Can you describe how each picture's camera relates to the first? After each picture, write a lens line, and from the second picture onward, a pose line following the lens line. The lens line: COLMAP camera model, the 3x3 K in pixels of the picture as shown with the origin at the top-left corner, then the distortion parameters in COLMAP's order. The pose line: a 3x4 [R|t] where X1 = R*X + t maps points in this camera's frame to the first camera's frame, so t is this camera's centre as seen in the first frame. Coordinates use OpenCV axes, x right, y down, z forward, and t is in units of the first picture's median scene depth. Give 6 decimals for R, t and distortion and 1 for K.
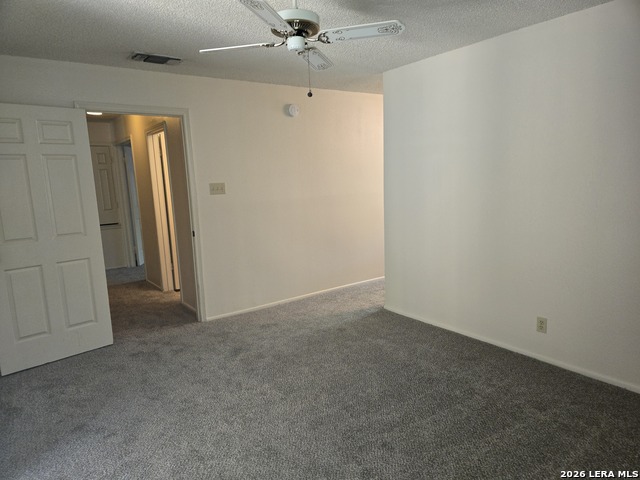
lens RADIAL K [[430.3, 0, 320.3], [0, 430.3, 240.2], [0, 0, 1]] dist [0.070692, -0.041362]
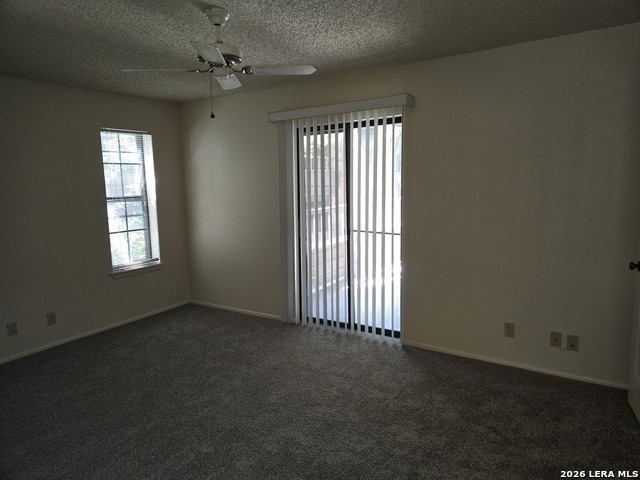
lens RADIAL K [[430.3, 0, 319.7], [0, 430.3, 238.0], [0, 0, 1]] dist [0.070692, -0.041362]
pose [[-0.935120, 0.100484, -0.339784, 0.088384], [0.000119, 0.959036, 0.283285, -0.222192], [0.354330, 0.264865, -0.896826, 1.366947]]
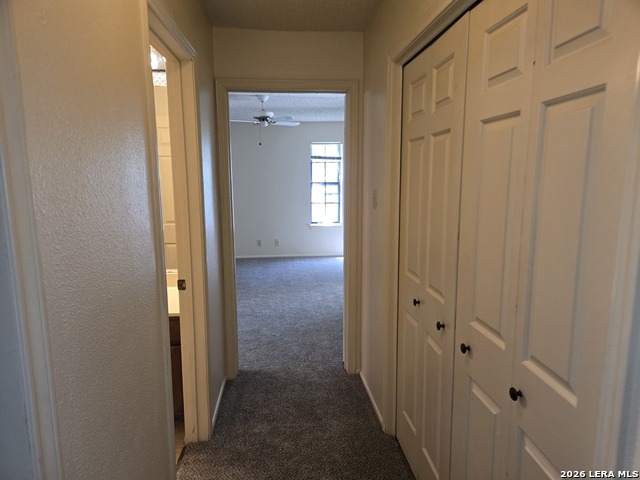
lens RADIAL K [[430.3, 0, 322.2], [0, 430.3, 238.4], [0, 0, 1]] dist [0.070692, -0.041362]
pose [[-0.844199, -0.041902, 0.534390, -0.987462], [0.114572, 0.959796, 0.256253, -0.256875], [-0.523643, 0.277555, -0.805457, 1.790202]]
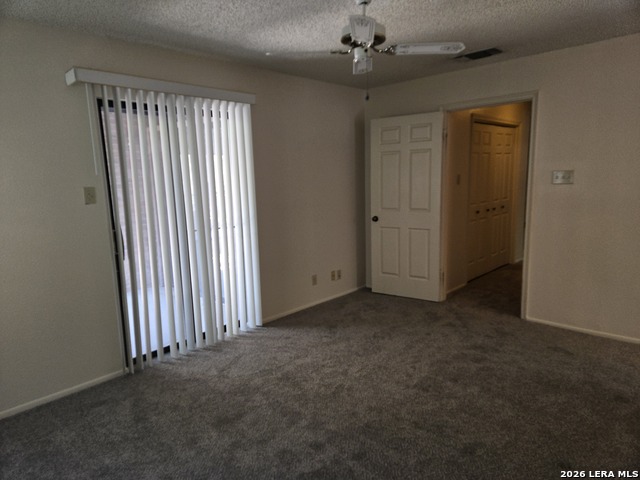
lens RADIAL K [[430.3, 0, 322.0], [0, 430.3, 241.4], [0, 0, 1]] dist [0.070692, -0.041362]
pose [[0.181468, 0.184273, -0.965978, 0.666996], [-0.124422, 0.978695, 0.163325, -0.096378], [0.975494, 0.090550, 0.200529, 0.455482]]
